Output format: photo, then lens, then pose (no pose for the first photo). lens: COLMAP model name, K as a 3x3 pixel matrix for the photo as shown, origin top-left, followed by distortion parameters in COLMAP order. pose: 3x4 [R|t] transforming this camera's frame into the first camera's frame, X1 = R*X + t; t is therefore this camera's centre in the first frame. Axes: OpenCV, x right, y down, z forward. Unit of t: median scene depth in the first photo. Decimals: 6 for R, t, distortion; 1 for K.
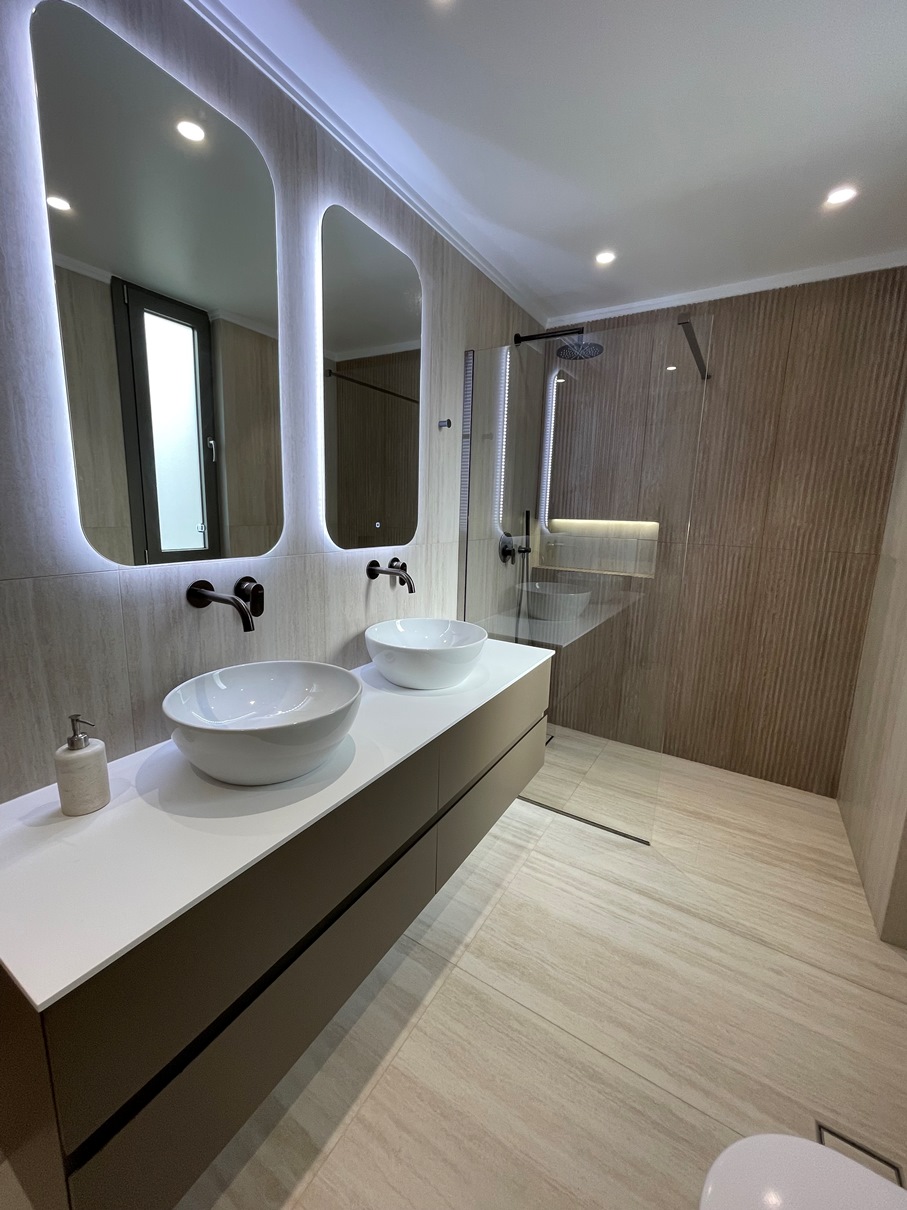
lens RADIAL K [[490.9, 0, 448.8], [0, 490.9, 597.3], [0, 0, 1]] dist [-0.000752, 0.000059]
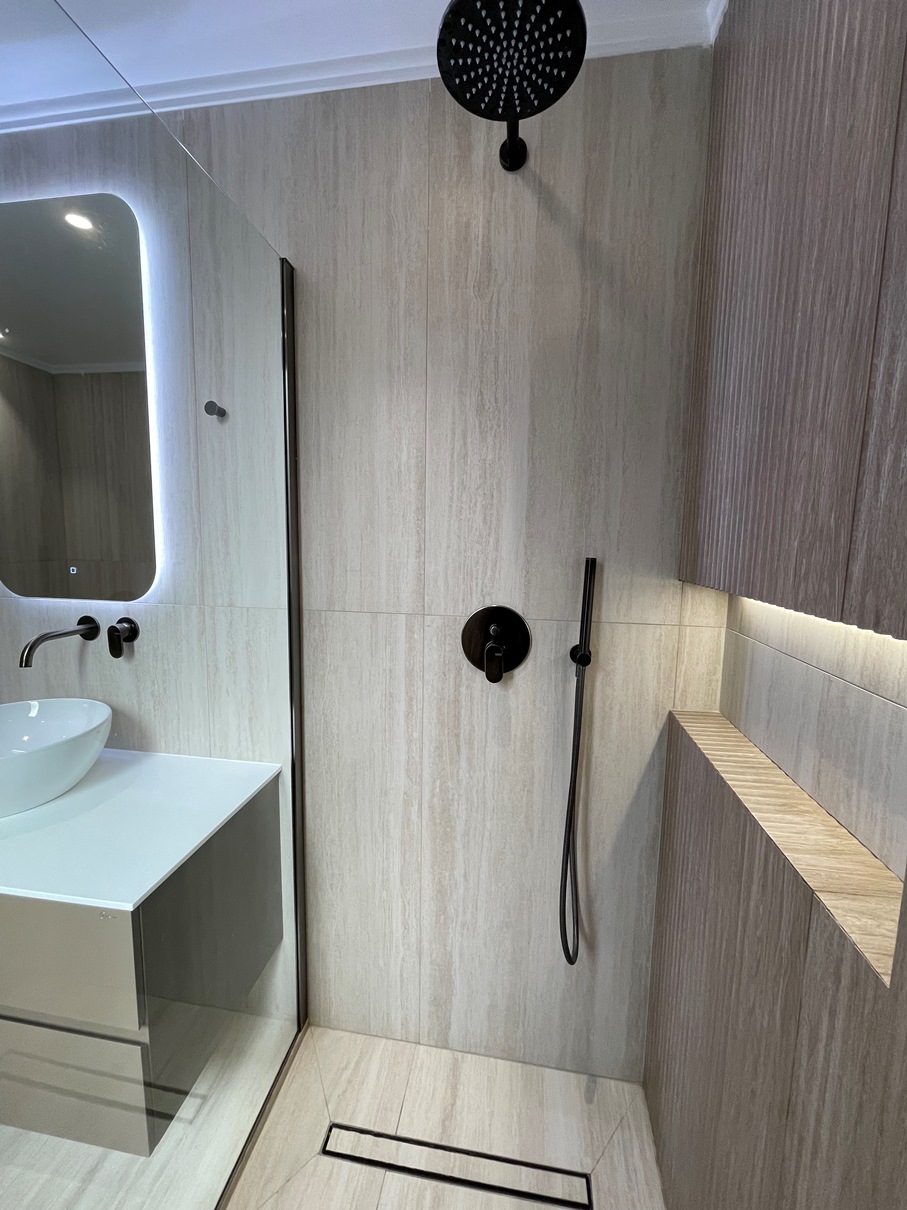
lens RADIAL K [[490.9, 0, 443.6], [0, 490.9, 598.0], [0, 0, 1]] dist [-0.000752, 0.000059]
pose [[0.378855, 0.086830, -0.921374, 0.819876], [-0.169286, 0.985293, 0.023246, -0.231687], [0.909841, 0.147168, 0.387982, 1.295942]]
